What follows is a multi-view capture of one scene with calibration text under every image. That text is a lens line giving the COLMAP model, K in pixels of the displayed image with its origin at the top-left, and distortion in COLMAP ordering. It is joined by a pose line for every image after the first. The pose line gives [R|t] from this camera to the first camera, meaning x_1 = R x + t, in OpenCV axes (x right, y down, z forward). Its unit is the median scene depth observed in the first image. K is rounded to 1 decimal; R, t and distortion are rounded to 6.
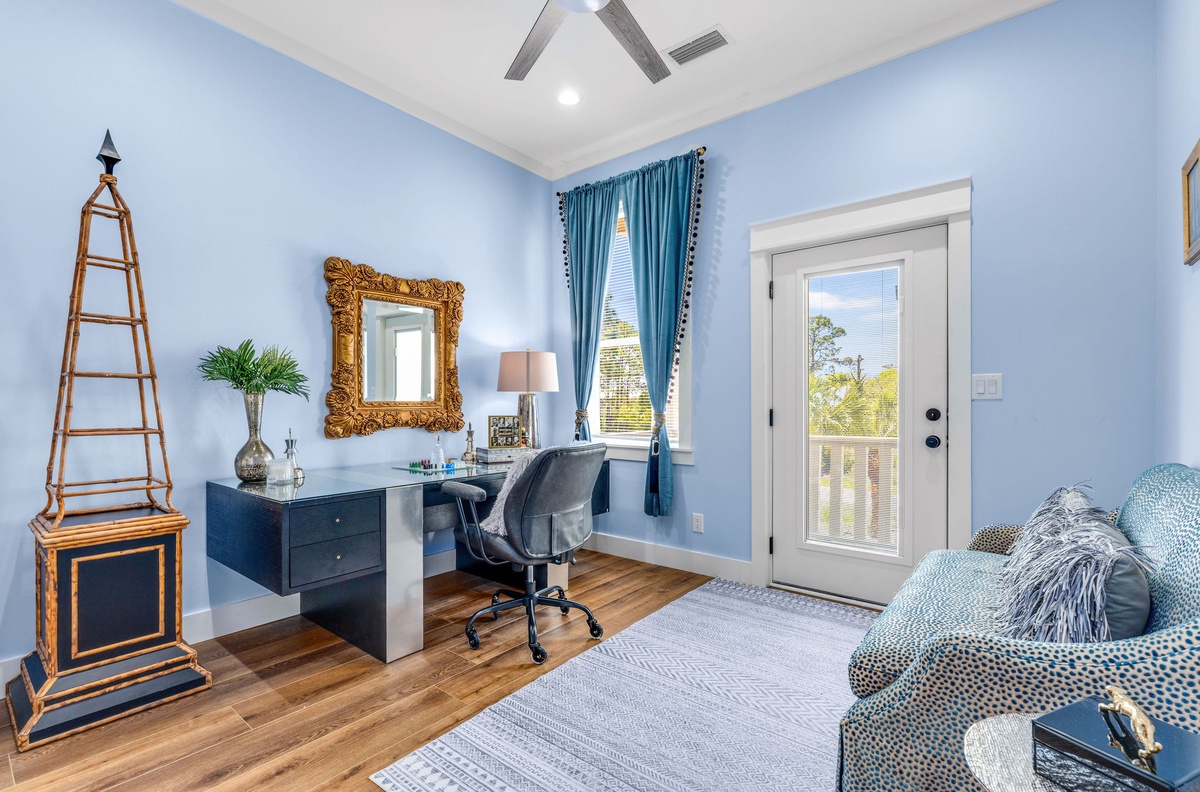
lens RADIAL K [[536.0, 0, 598.8], [0, 536.0, 405.4], [0, 0, 1]] dist [0.001310, 0.000238]
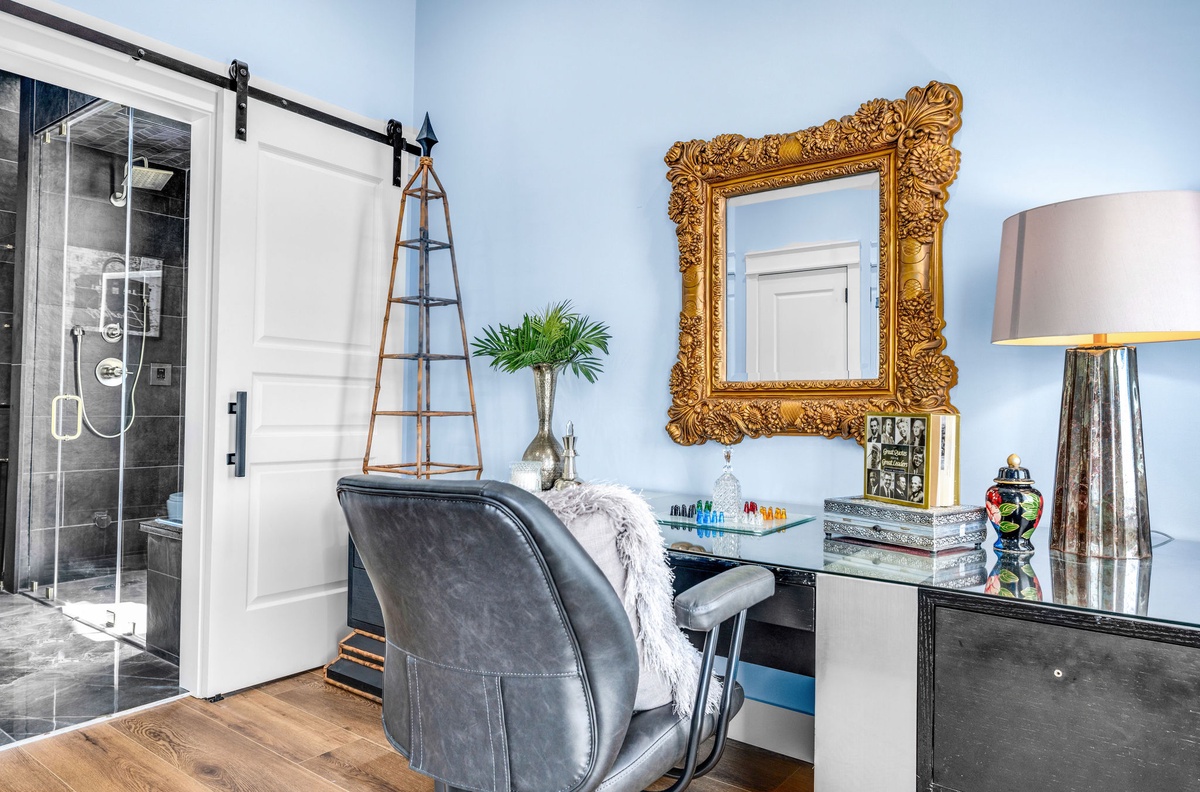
lens RADIAL K [[761.7, 0, 599.6], [0, 761.7, 397.8], [0, 0, 1]] dist [-0.002513, -0.000693]
pose [[0.038526, -0.011908, -0.999187, 0.460877], [-0.014814, 0.999812, -0.012487, 0.027054], [0.999148, 0.015283, 0.038342, 1.131005]]
